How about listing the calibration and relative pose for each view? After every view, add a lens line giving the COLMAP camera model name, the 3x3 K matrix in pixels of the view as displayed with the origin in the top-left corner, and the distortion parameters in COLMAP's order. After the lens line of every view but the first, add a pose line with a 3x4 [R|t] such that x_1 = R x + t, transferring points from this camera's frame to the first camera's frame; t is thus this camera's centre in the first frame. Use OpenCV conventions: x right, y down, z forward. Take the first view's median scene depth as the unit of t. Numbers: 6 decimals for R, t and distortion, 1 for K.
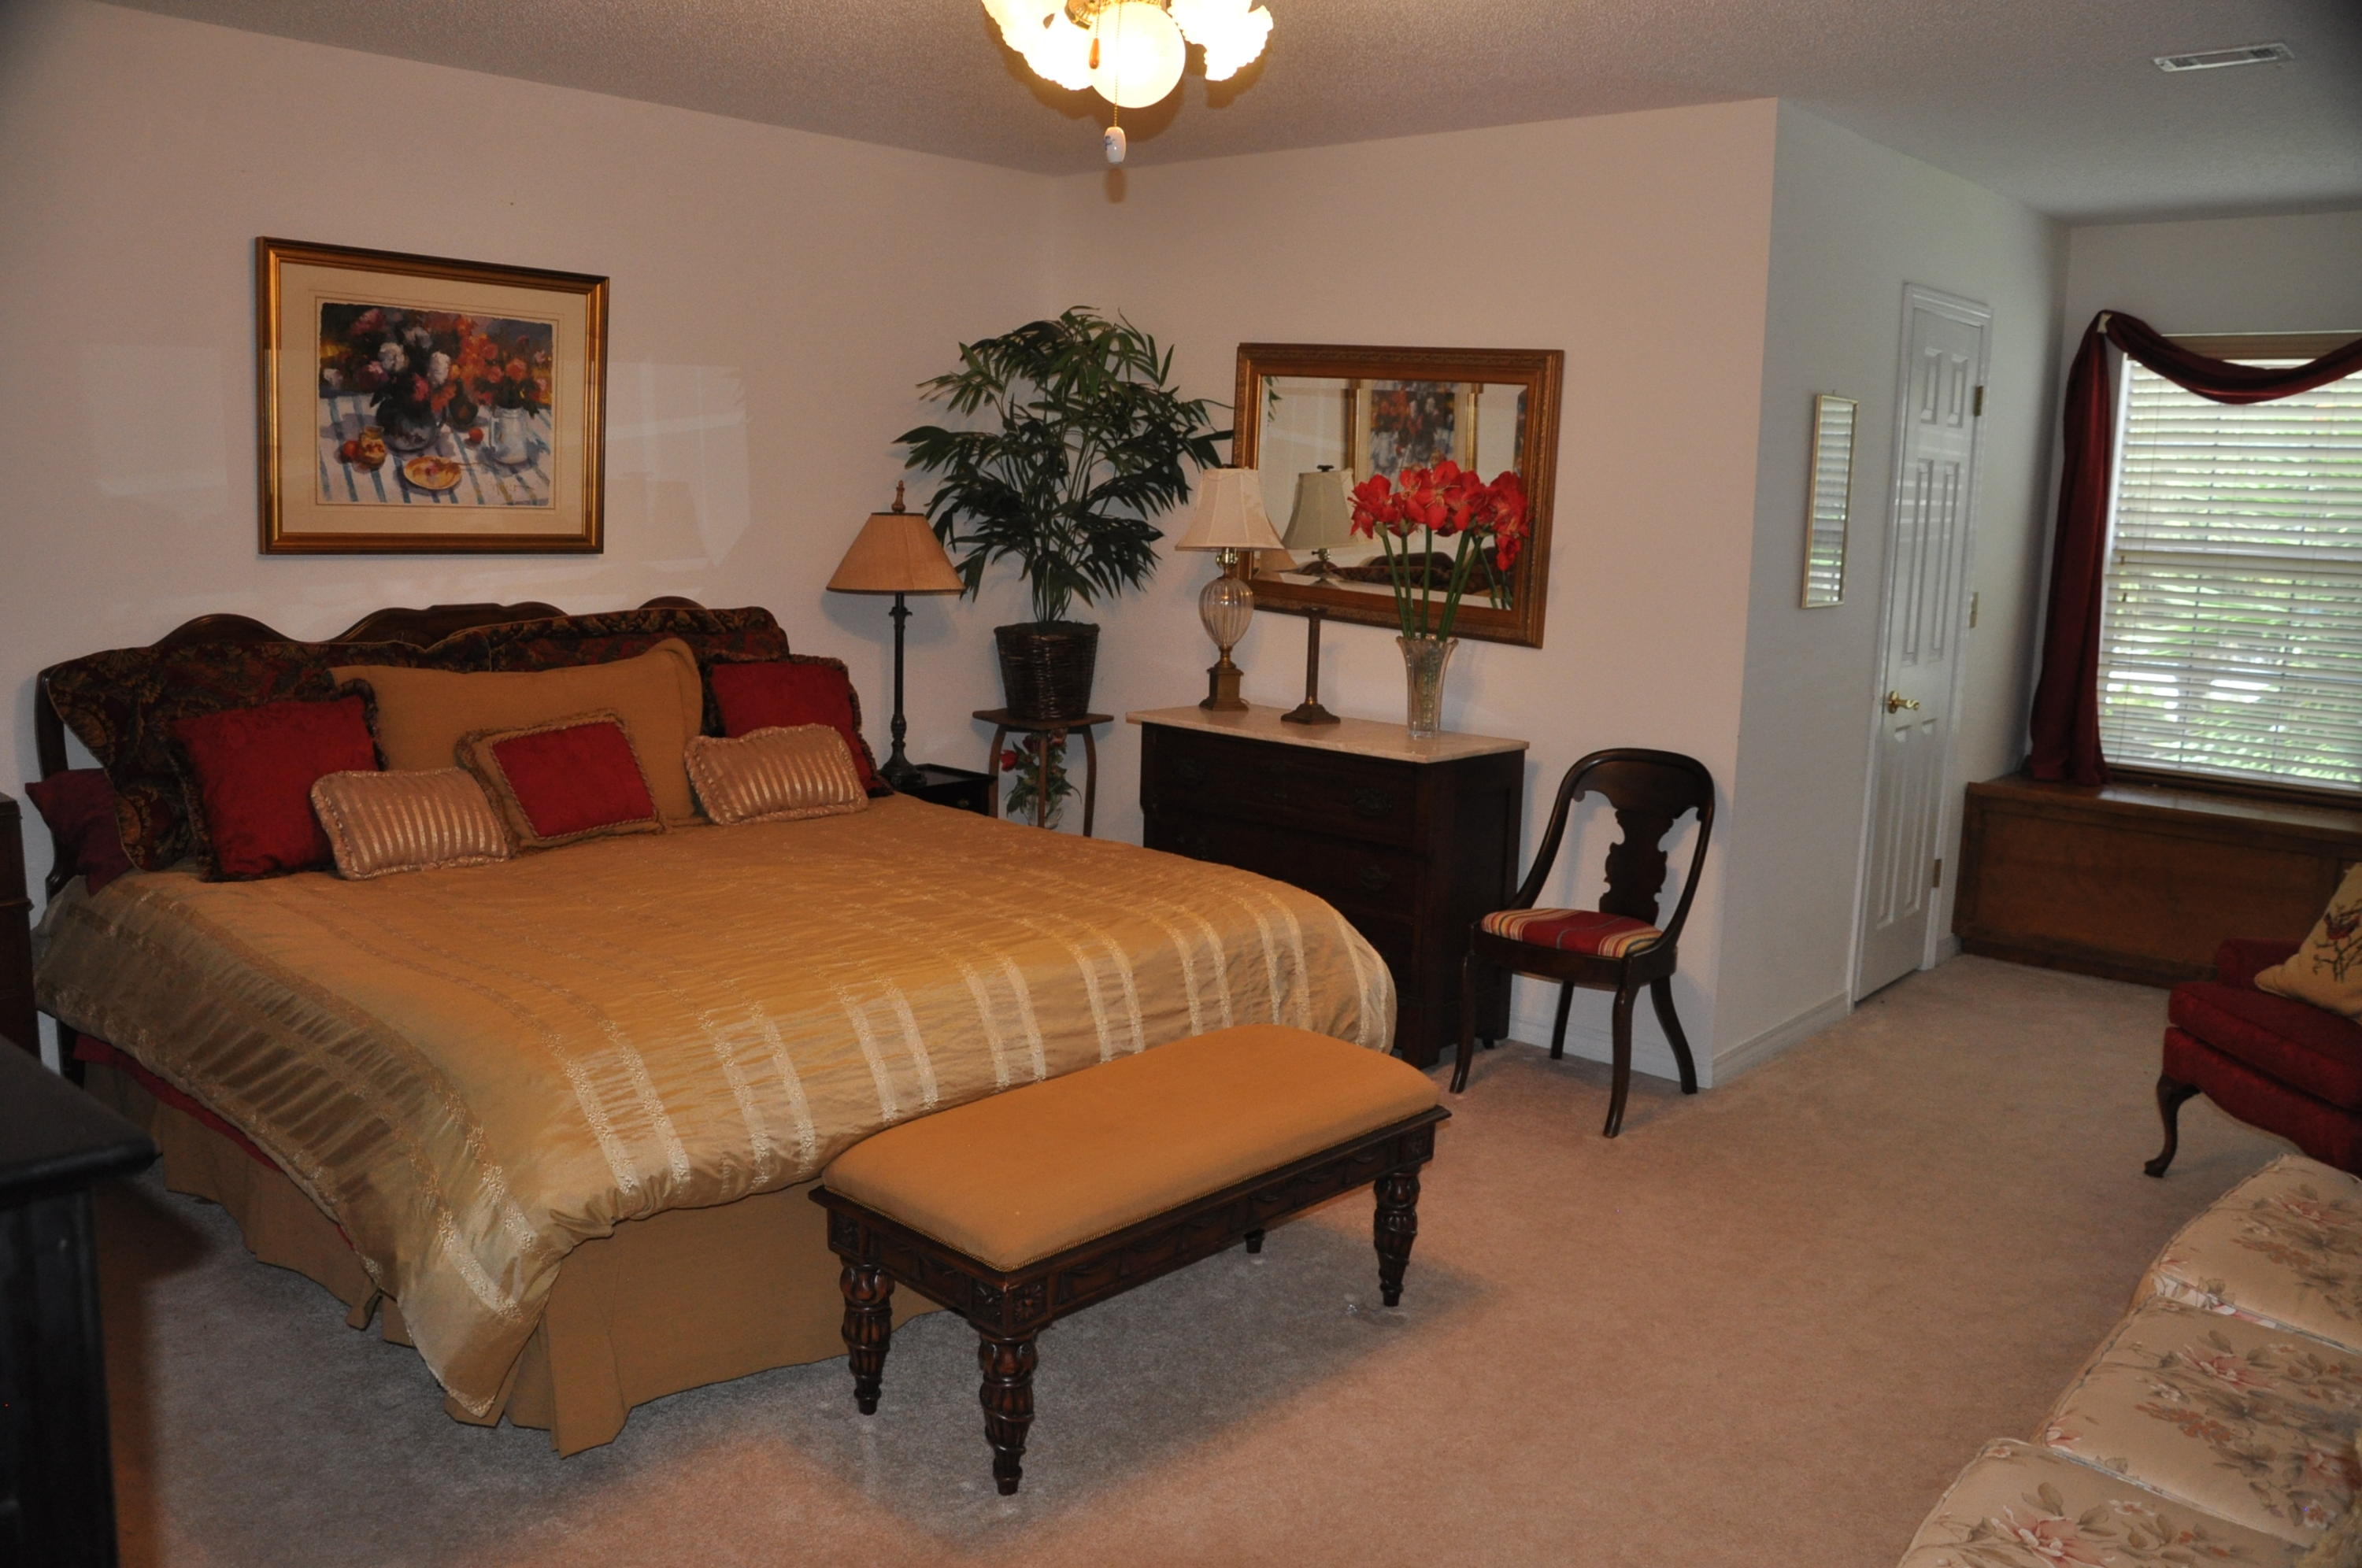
lens RADIAL K [[1852.8, 0, 1180.2], [0, 1852.8, 792.6], [0, 0, 1]] dist [-0.147844, 0.109374]
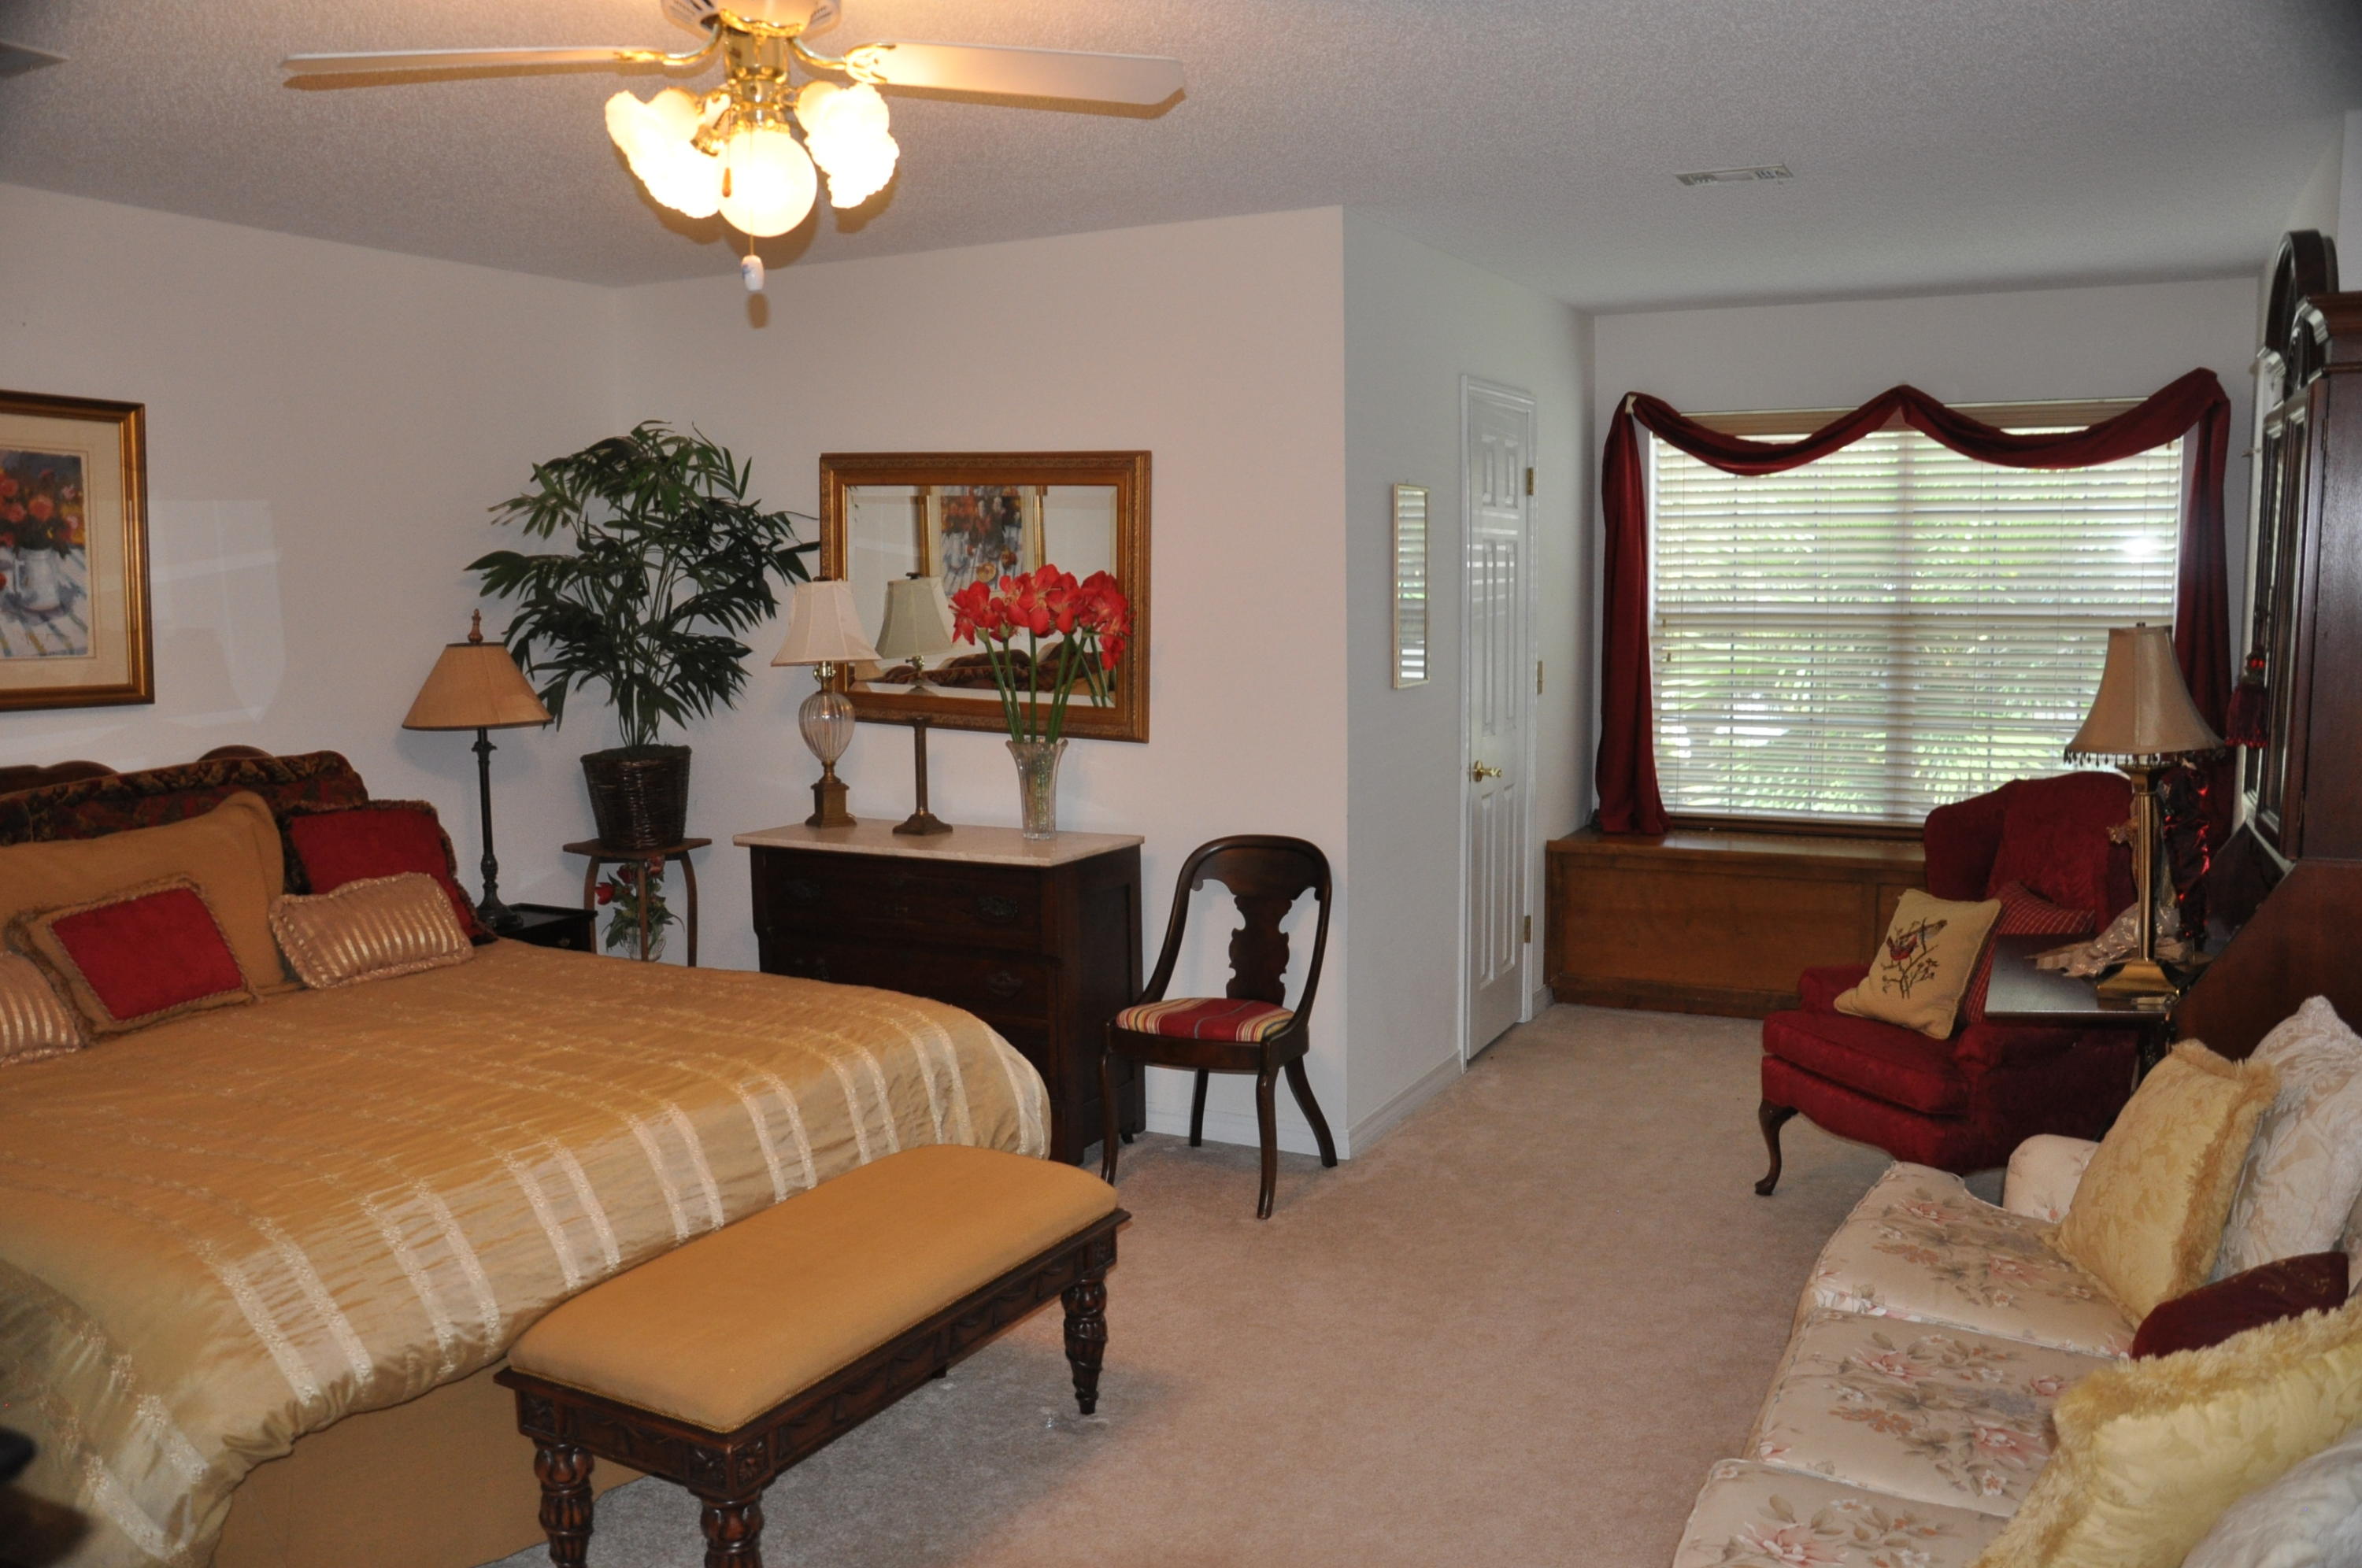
lens RADIAL K [[1880.7, 0, 1175.3], [0, 1880.7, 793.8], [0, 0, 1]] dist [-0.155423, 0.136924]
pose [[0.968122, -0.067818, 0.241124, -0.045926], [0.079511, 0.996067, -0.039087, -0.010111], [-0.237525, 0.057013, 0.969707, -0.007324]]
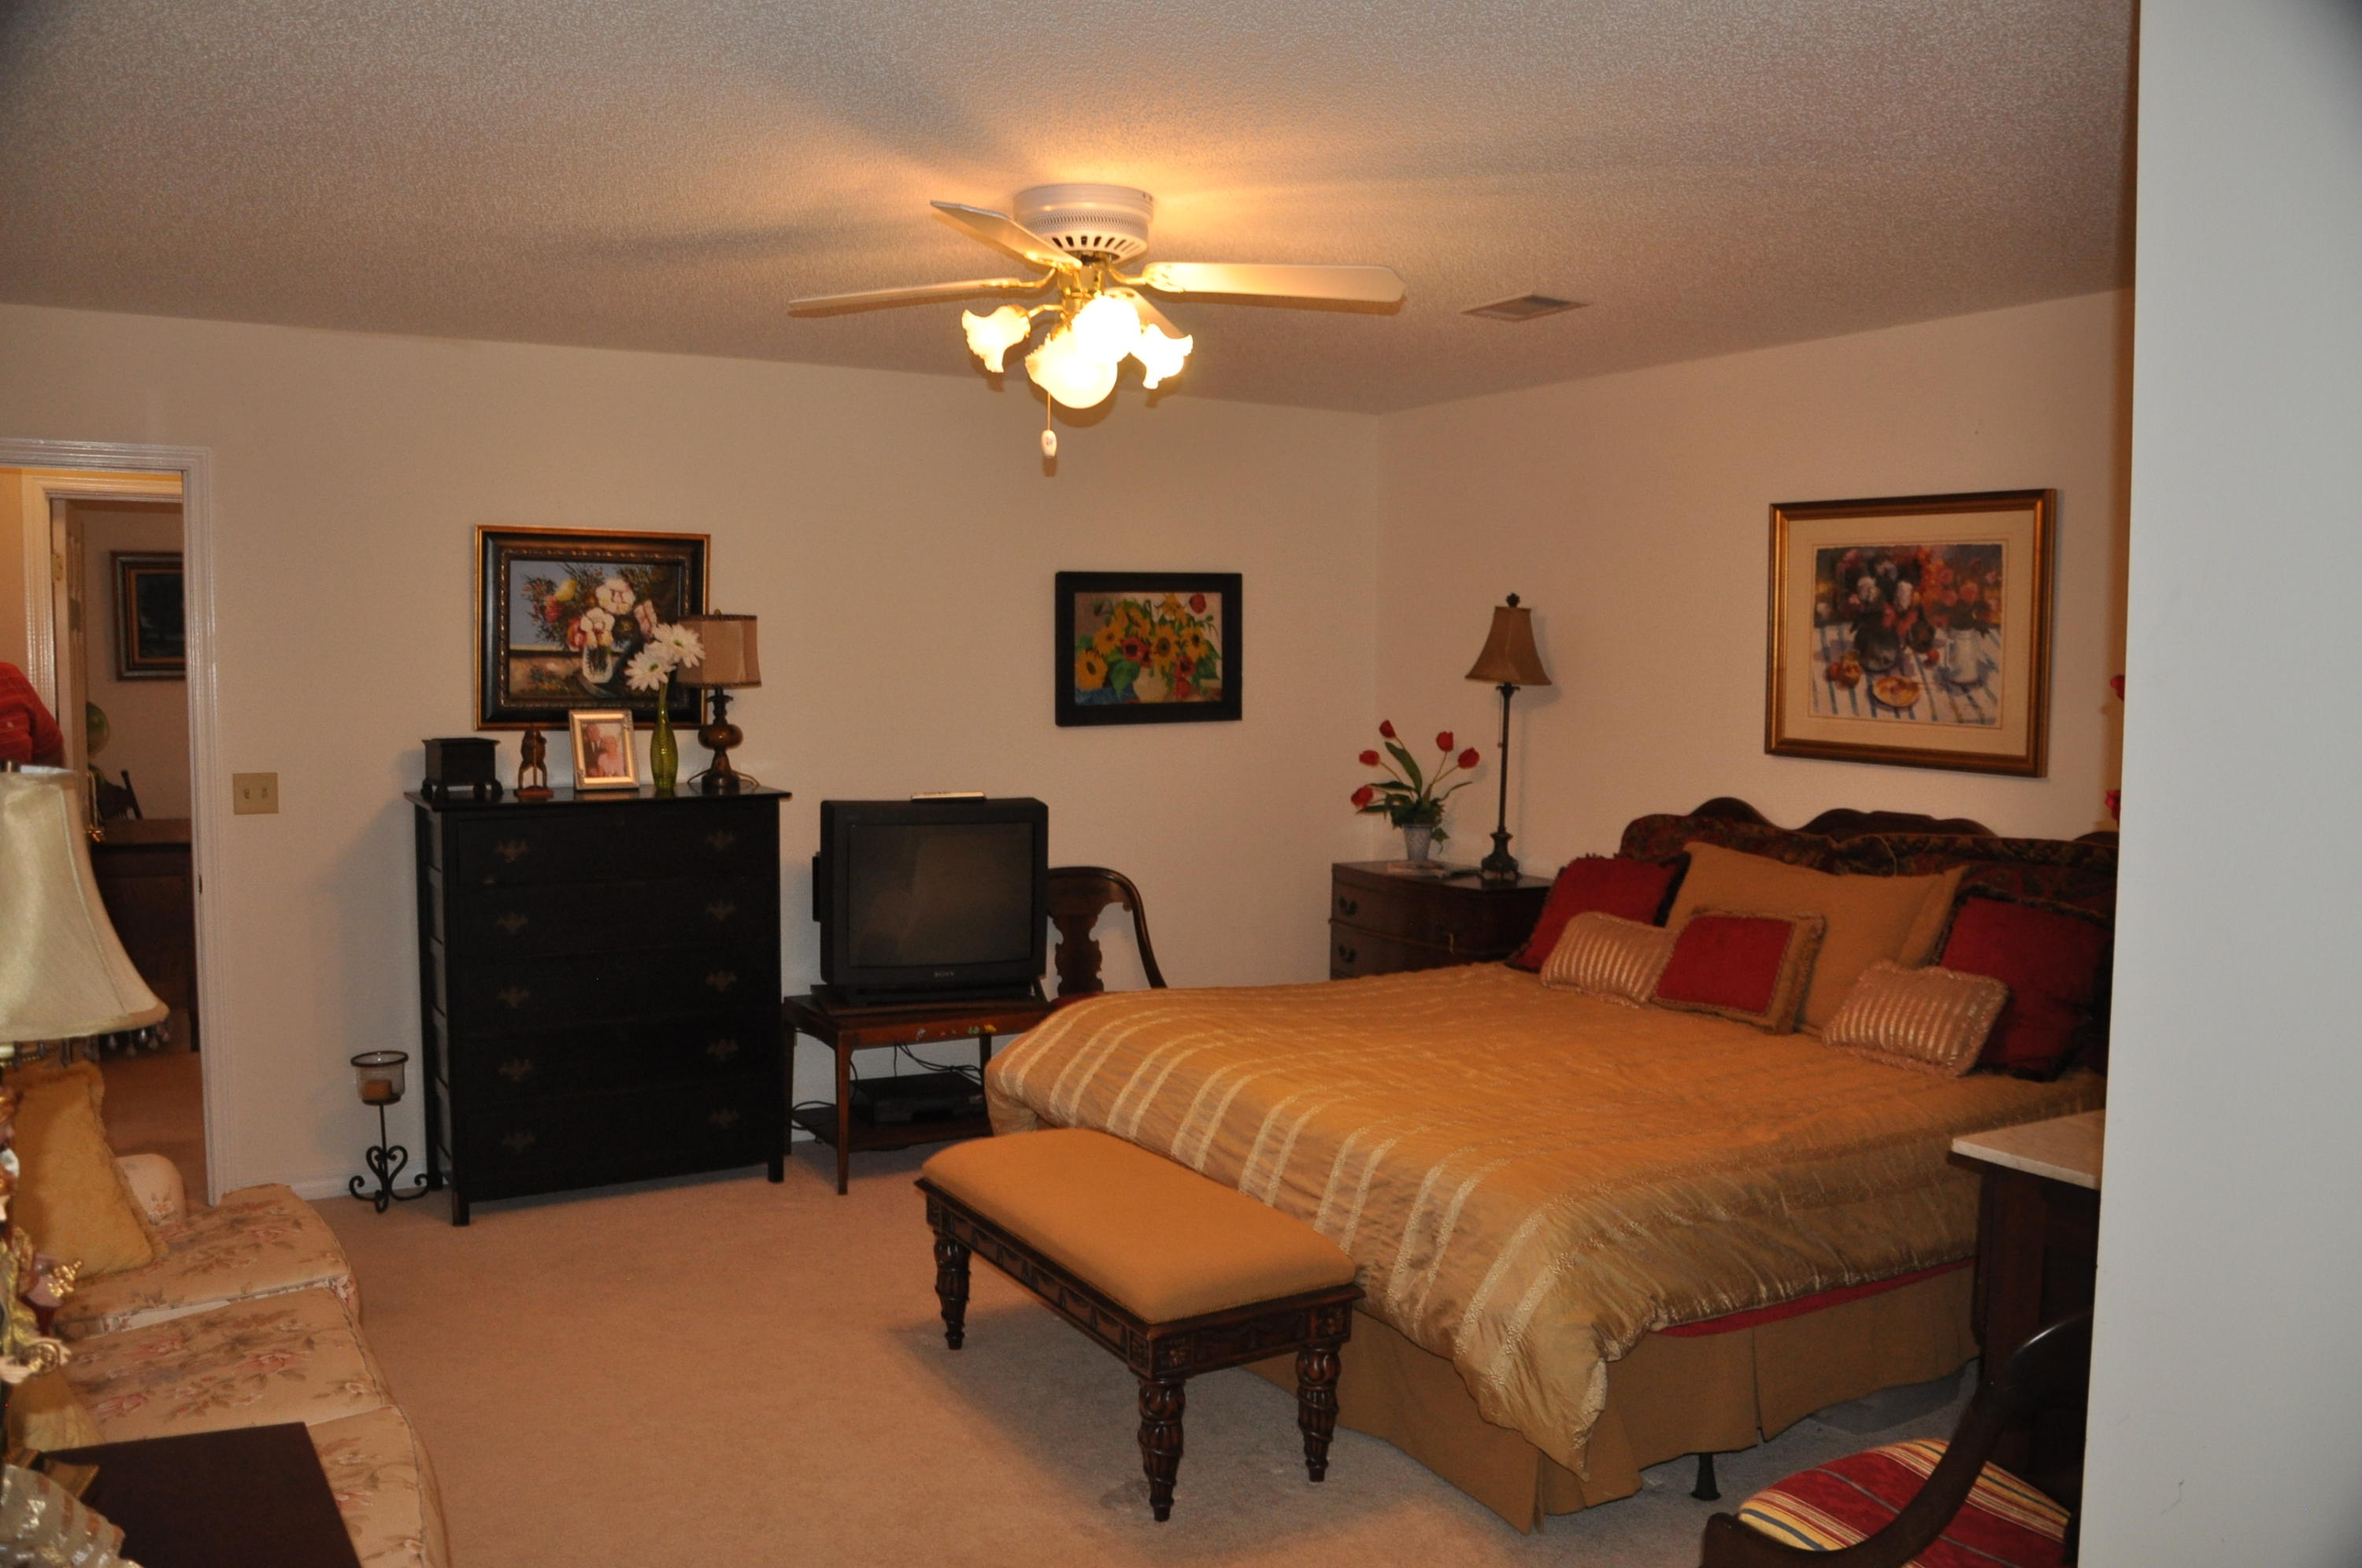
lens RADIAL K [[1880.7, 0, 1175.3], [0, 1880.7, 793.8], [0, 0, 1]] dist [-0.155423, 0.136924]
pose [[-0.296668, 0.036930, -0.954266, 0.803935], [-0.174887, 0.980252, 0.092306, -0.146523], [0.938831, 0.194273, -0.284350, 0.944121]]
